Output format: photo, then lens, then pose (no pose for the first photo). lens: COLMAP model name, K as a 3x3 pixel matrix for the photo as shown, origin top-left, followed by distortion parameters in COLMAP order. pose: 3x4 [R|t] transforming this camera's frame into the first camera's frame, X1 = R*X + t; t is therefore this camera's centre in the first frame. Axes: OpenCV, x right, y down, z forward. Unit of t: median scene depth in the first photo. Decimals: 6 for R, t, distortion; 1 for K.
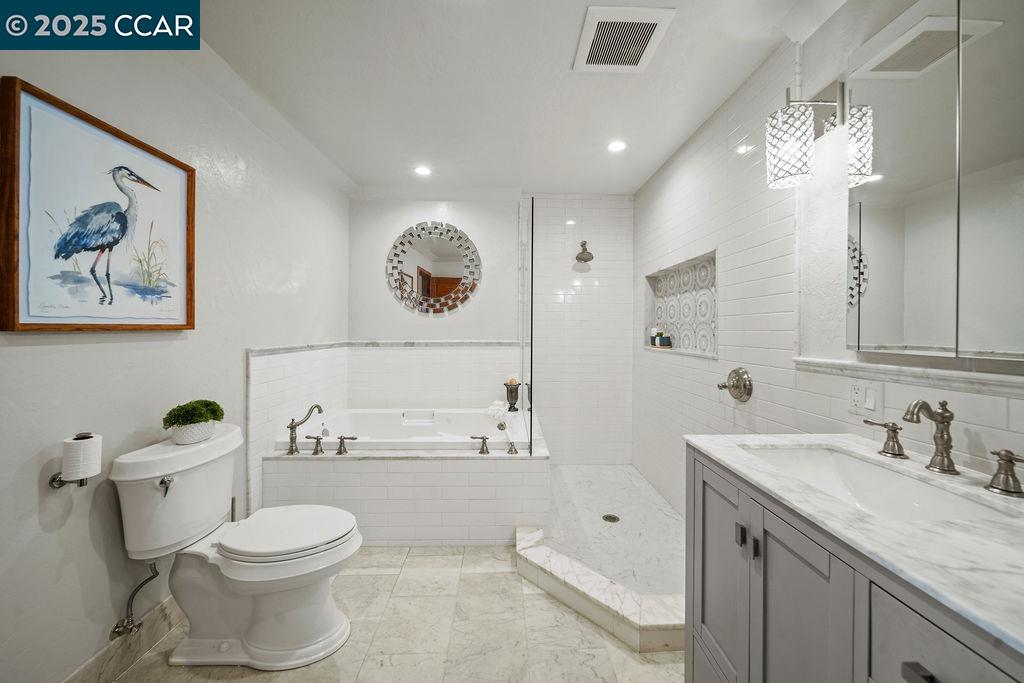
lens RADIAL K [[364.8, 0, 514.0], [0, 364.8, 330.4], [0, 0, 1]] dist [-0.006629, -0.000758]
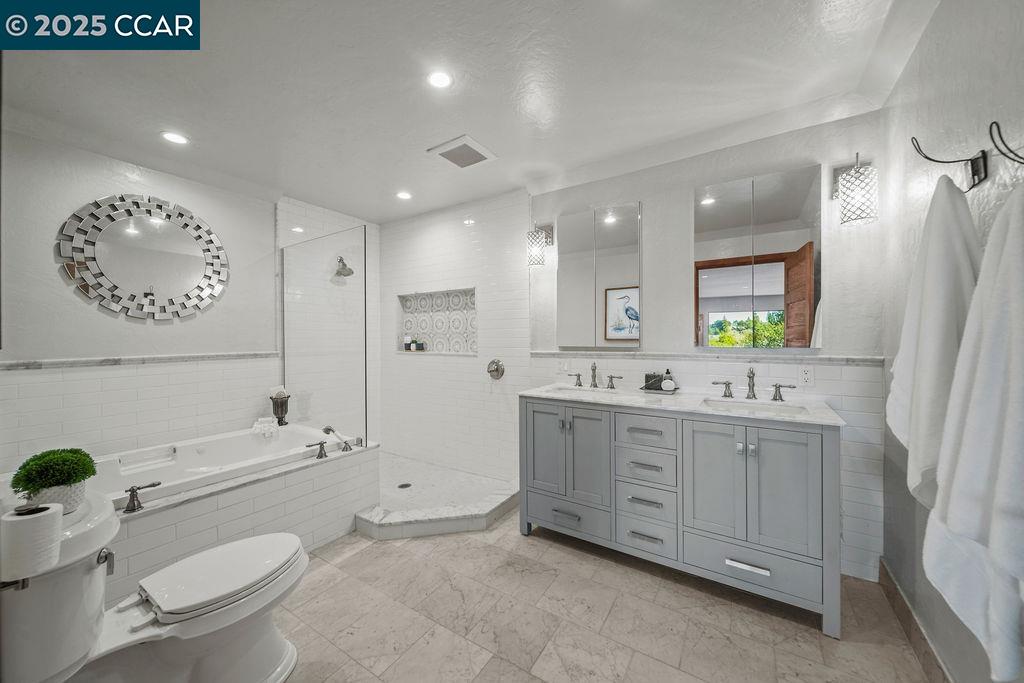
lens RADIAL K [[364.8, 0, 508.6], [0, 364.8, 339.7], [0, 0, 1]] dist [-0.006629, -0.000758]
pose [[0.575964, -0.013810, 0.817359, -0.621669], [0.011125, 0.999897, 0.009055, -0.005341], [-0.817400, 0.003878, 0.576058, -0.041210]]
